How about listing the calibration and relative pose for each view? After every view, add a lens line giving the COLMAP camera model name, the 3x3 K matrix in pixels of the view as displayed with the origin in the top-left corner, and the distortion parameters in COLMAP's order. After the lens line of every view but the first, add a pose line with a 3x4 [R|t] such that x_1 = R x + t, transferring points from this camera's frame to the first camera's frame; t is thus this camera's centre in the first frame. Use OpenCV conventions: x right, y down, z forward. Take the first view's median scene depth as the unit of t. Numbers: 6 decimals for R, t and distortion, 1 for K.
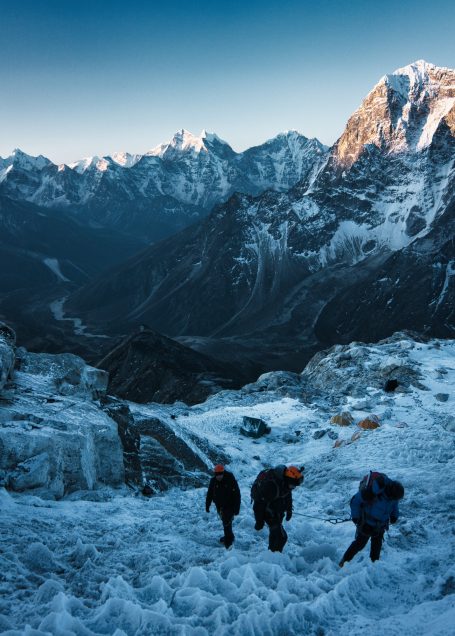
lens RADIAL K [[607.6, 0, 225.6], [0, 607.6, 317.5], [0, 0, 1]] dist [-0.012838, 0.000000]
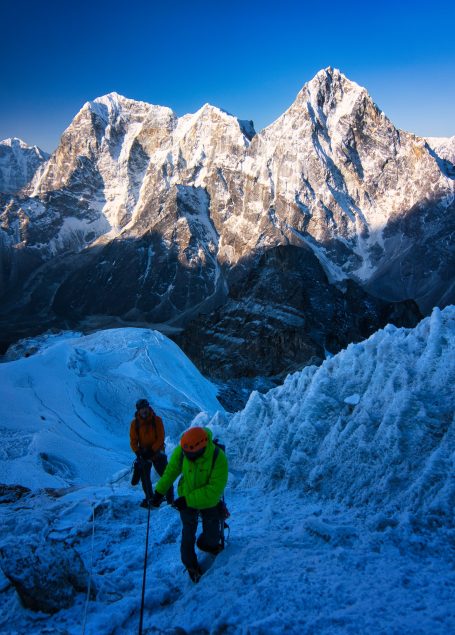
lens RADIAL K [[480.0, 0, 238.4], [0, 480.0, 293.3], [0, 0, 1]] dist [-0.023249, 0.019102]
pose [[0.864985, -0.110560, 0.489466, 0.000269], [0.106355, 0.993658, 0.036497, -0.002731], [-0.490397, 0.020488, 0.871258, -0.026267]]
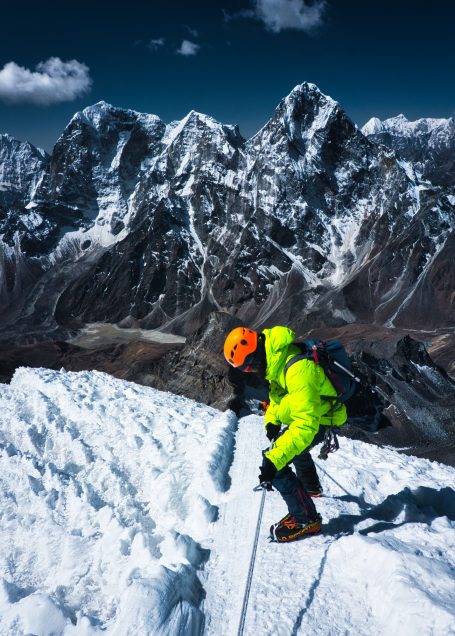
lens RADIAL K [[480.7, 0, 238.1], [0, 480.7, 318.4], [0, 0, 1]] dist [-0.023249, 0.019102]
pose [[0.862399, -0.171026, 0.476463, -0.008590], [0.131072, 0.984544, 0.116161, -0.034810], [-0.488966, -0.037727, 0.871487, -0.101383]]
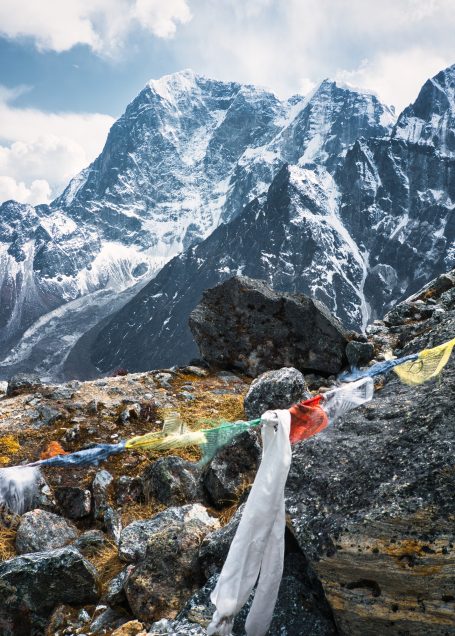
lens RADIAL K [[607.6, 0, 245.0], [0, 607.6, 304.0], [0, 0, 1]] dist [-0.012838, 0.000000]
pose [[0.926479, -0.021994, 0.375704, 0.058806], [0.072068, 0.990185, -0.119753, 0.034093], [-0.369383, 0.138025, 0.918970, 0.203929]]
